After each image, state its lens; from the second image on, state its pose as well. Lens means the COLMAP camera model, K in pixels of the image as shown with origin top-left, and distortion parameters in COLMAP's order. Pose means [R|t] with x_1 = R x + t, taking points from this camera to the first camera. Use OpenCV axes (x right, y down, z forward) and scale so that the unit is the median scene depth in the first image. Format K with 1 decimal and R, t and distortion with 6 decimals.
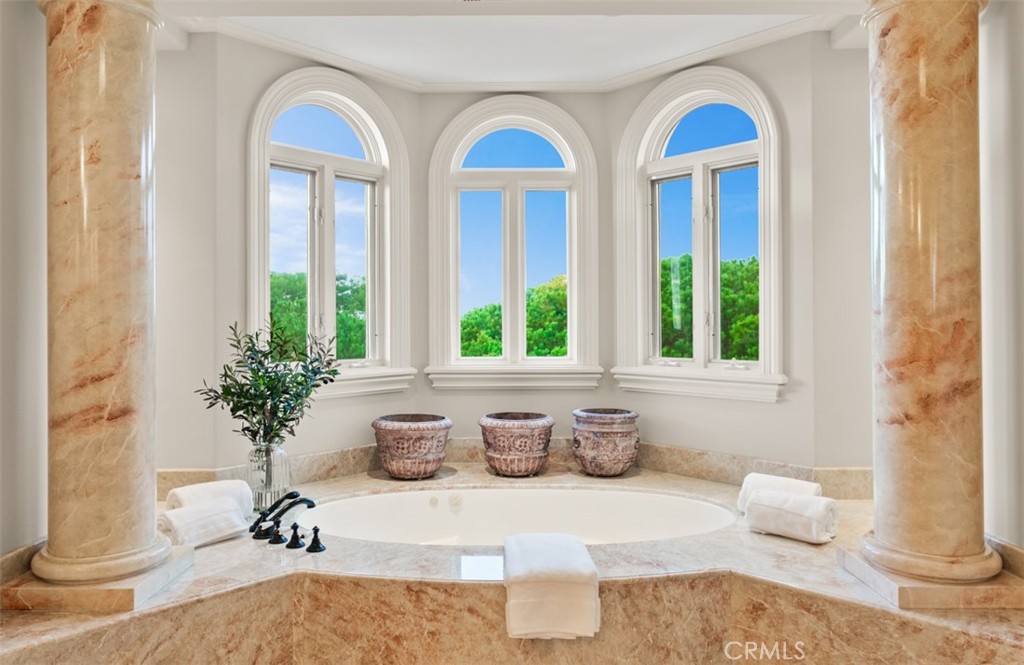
lens RADIAL K [[752.2, 0, 512.4], [0, 752.2, 312.9], [0, 0, 1]] dist [0.004722, 0.001421]
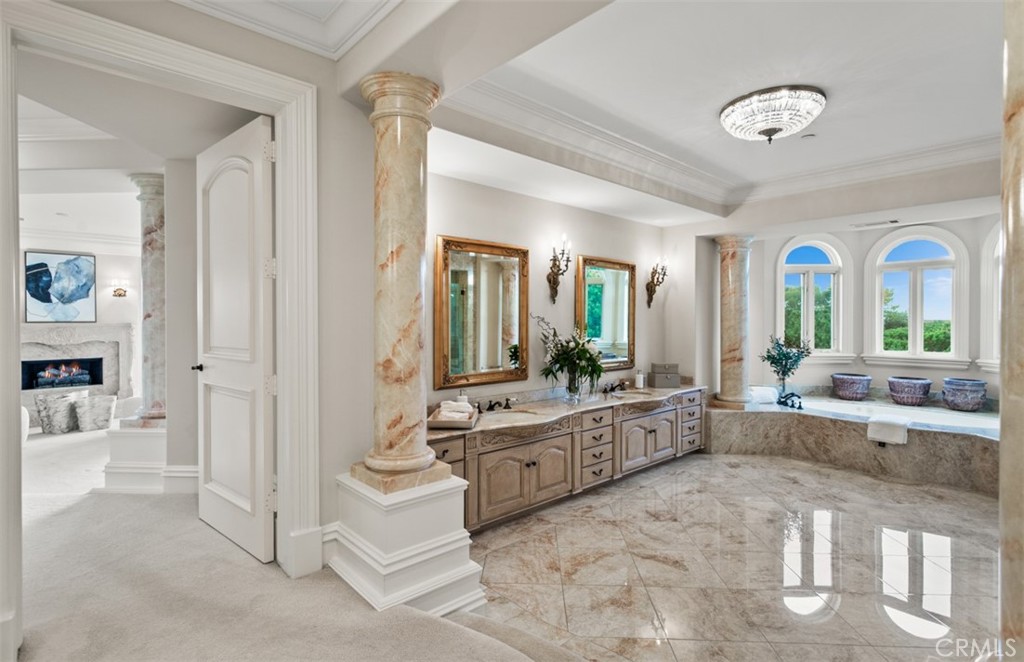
lens RADIAL K [[497.3, 0, 492.5], [0, 497.3, 324.8], [0, 0, 1]] dist [0.001119, -0.000161]
pose [[0.662164, 0.011216, -0.749275, 0.347592], [0.003742, 0.999826, 0.018273, -0.059944], [0.749350, -0.014904, 0.662006, -1.048138]]
